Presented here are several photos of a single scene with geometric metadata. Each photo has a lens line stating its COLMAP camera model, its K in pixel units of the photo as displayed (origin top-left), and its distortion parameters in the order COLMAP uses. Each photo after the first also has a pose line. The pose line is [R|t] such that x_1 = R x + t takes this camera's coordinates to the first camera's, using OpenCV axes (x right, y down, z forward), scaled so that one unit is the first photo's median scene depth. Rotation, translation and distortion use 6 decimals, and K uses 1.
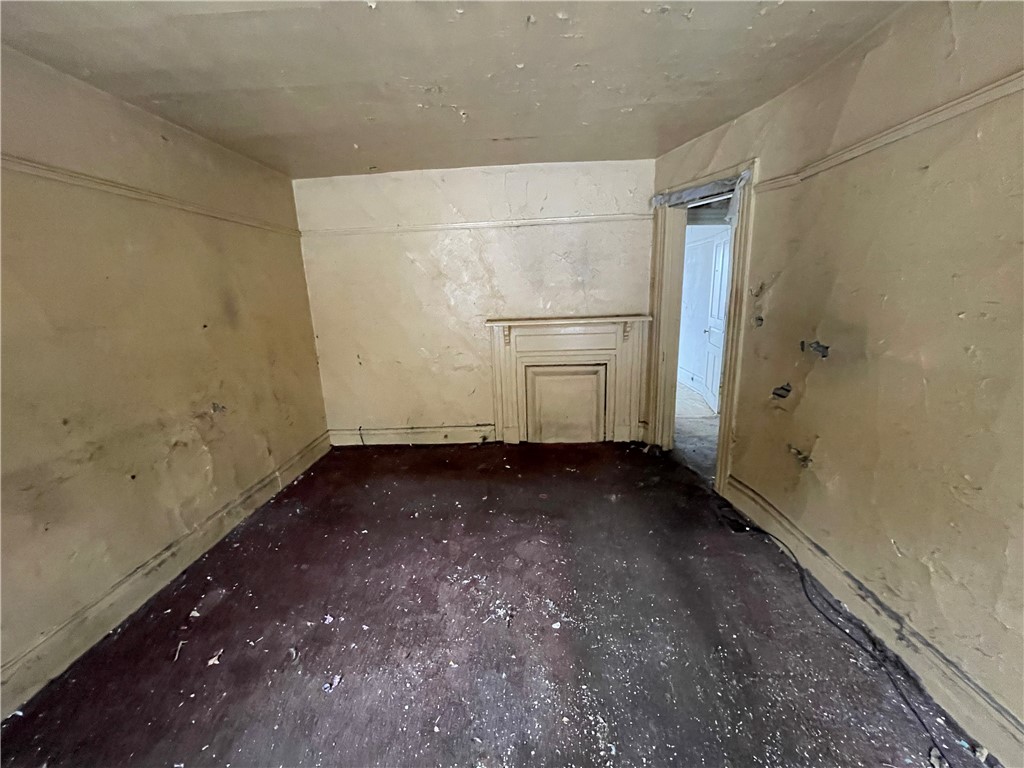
lens RADIAL K [[410.7, 0, 511.9], [0, 410.7, 385.1], [0, 0, 1]] dist [-0.009138, 0.000564]
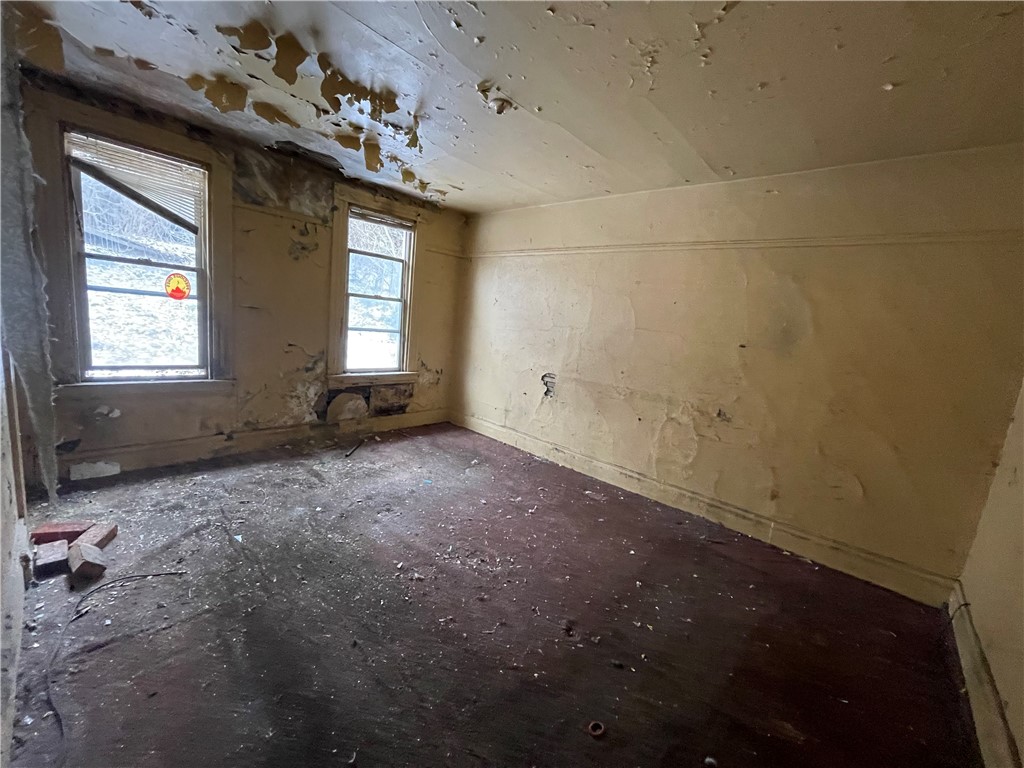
lens RADIAL K [[410.7, 0, 505.4], [0, 410.7, 385.0], [0, 0, 1]] dist [-0.009138, 0.000564]
pose [[-0.666693, 0.084885, -0.740483, 0.539169], [-0.243703, 0.914058, 0.324201, -0.251104], [0.704364, 0.396601, -0.588709, 1.234813]]
